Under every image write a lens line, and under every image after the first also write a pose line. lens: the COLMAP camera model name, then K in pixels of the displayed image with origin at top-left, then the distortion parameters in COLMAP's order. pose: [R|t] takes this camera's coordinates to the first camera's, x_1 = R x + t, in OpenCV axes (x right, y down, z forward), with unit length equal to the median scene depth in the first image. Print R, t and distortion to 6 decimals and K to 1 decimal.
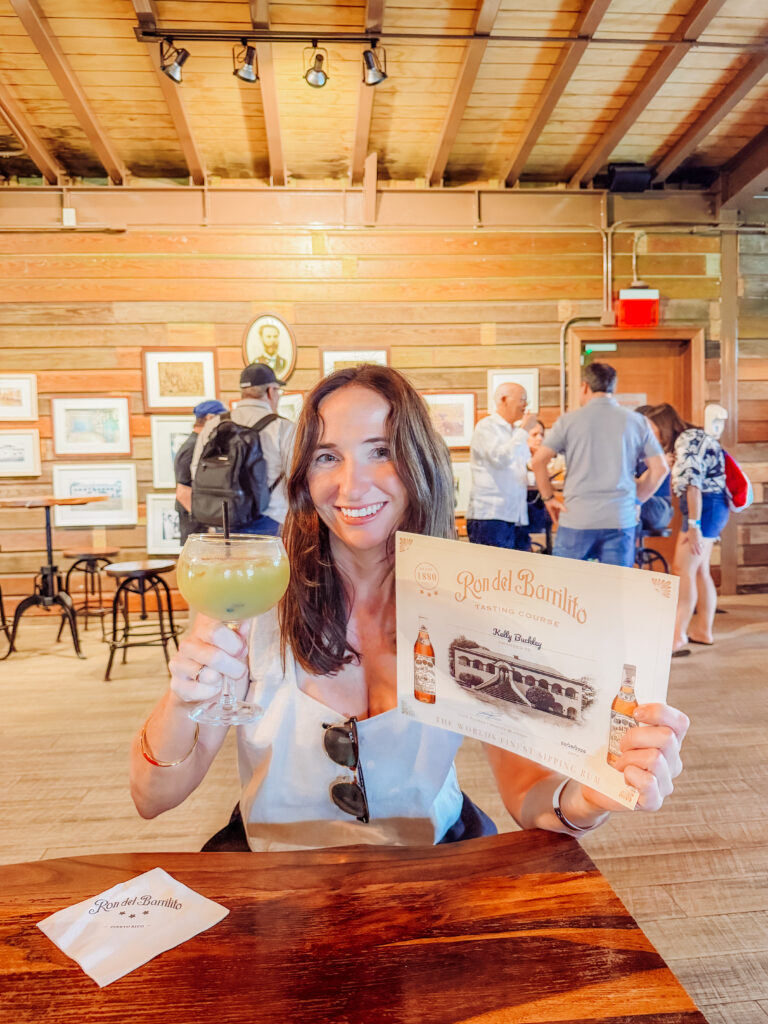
lens RADIAL K [[726.8, 0, 384.6], [0, 726.8, 514.4], [0, 0, 1]] dist [-0.006730, -0.013596]
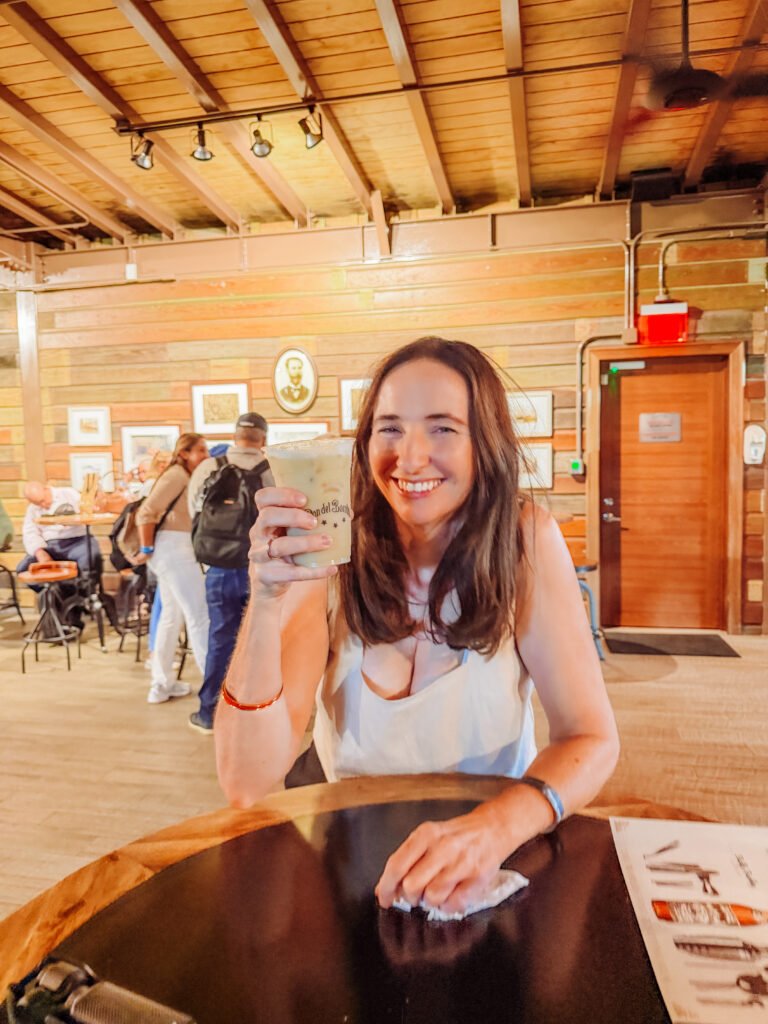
lens RADIAL K [[726.8, 0, 390.0], [0, 726.8, 512.1], [0, 0, 1]] dist [-0.006730, -0.013596]
pose [[0.956374, 0.027539, -0.290846, 0.298991], [-0.020738, 0.999435, 0.026440, -0.060359], [0.291410, -0.019255, 0.956405, -0.003123]]
